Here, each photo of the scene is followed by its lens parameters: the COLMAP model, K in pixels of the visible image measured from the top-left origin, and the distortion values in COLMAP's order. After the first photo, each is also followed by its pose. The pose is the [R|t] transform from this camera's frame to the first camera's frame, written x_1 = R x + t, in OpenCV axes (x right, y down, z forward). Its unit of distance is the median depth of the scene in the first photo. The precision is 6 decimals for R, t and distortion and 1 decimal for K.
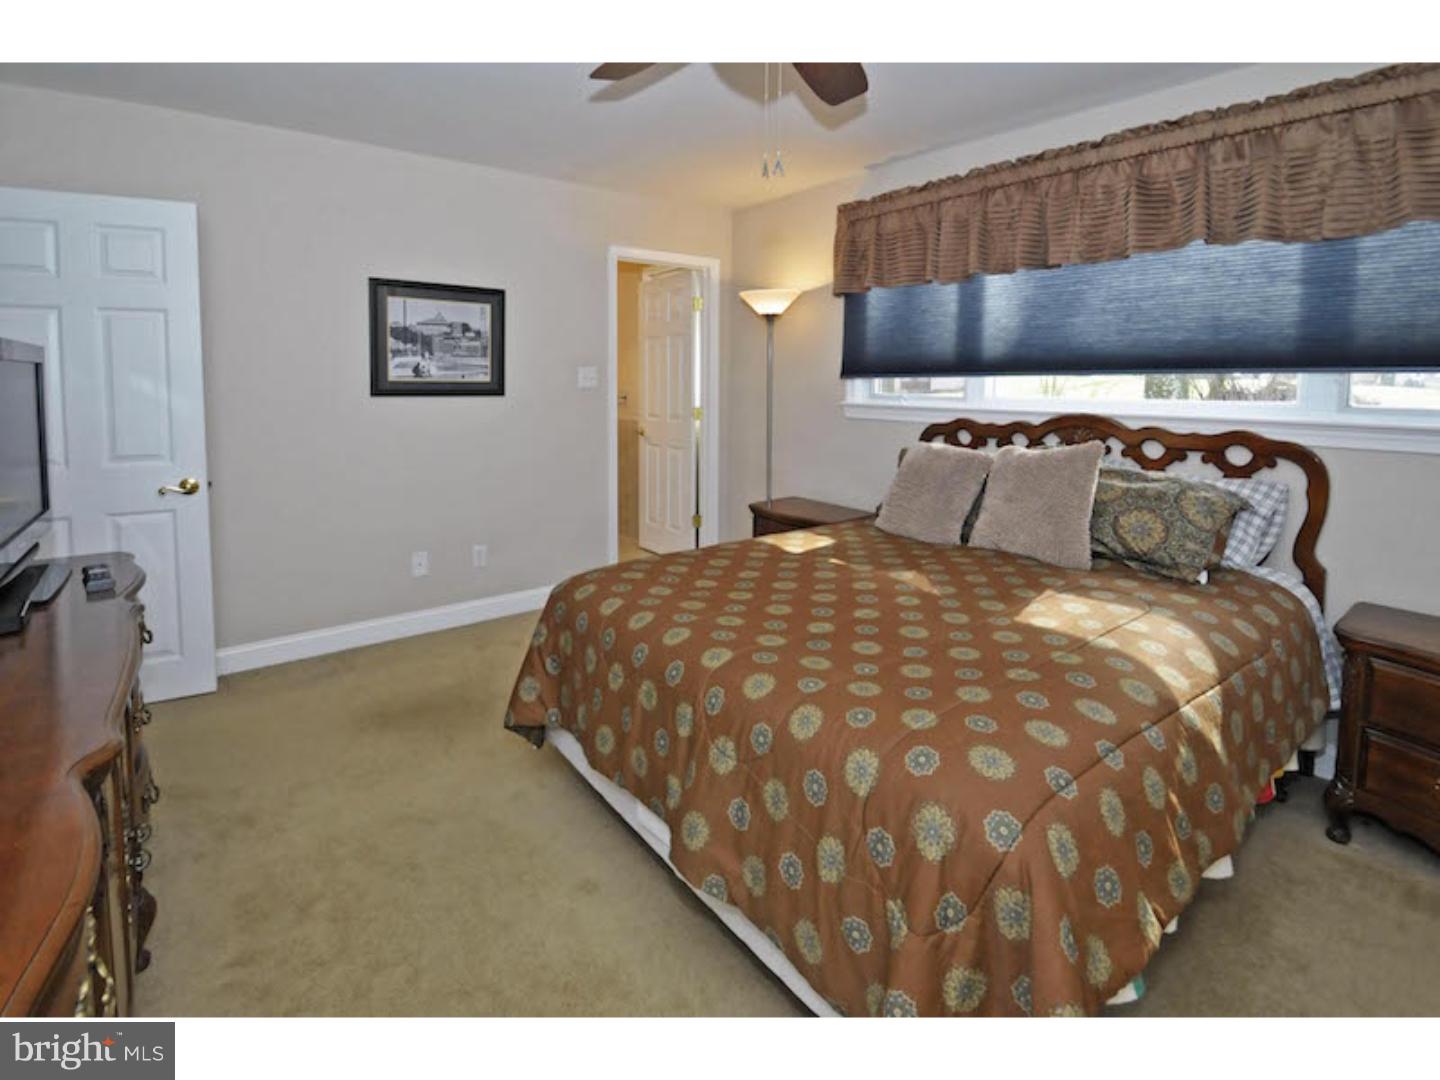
lens RADIAL K [[655.4, 0, 720.0], [0, 655.4, 540.0], [0, 0, 1]] dist [0.001673, -0.010731]
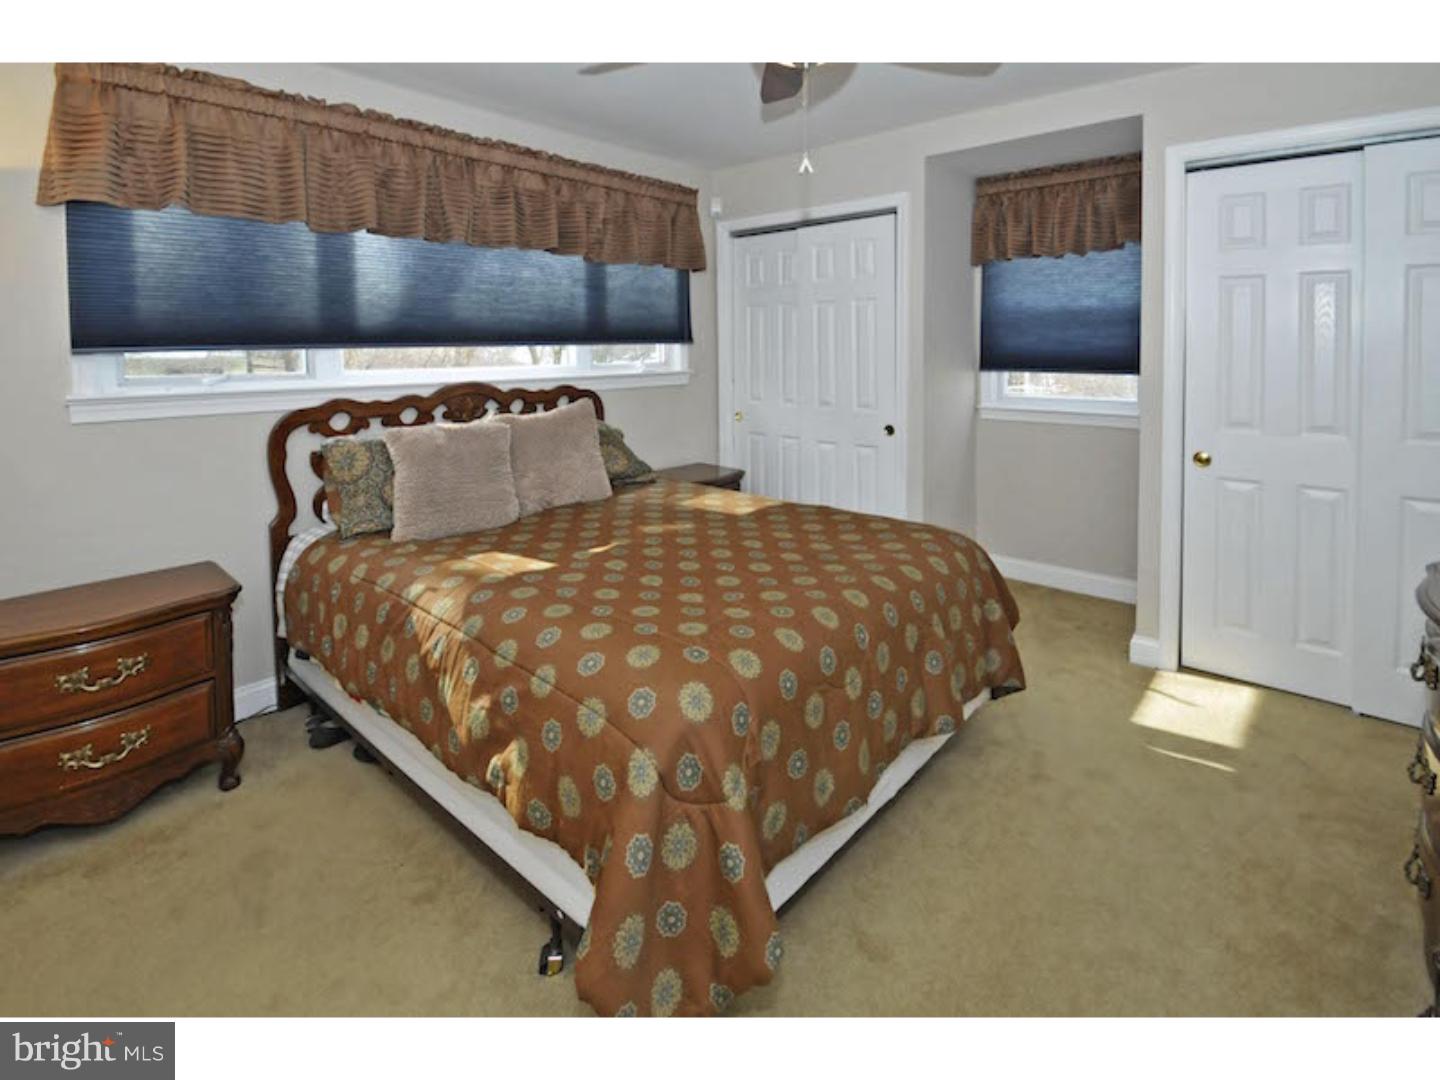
lens RADIAL K [[680.5, 0, 720.0], [0, 680.5, 540.0], [0, 0, 1]] dist [-0.020654, -0.000482]
pose [[-0.189125, -0.258792, 0.947237, -0.722616], [0.242912, 0.922334, 0.300489, -0.199373], [-0.951433, 0.286925, -0.111573, 0.851746]]
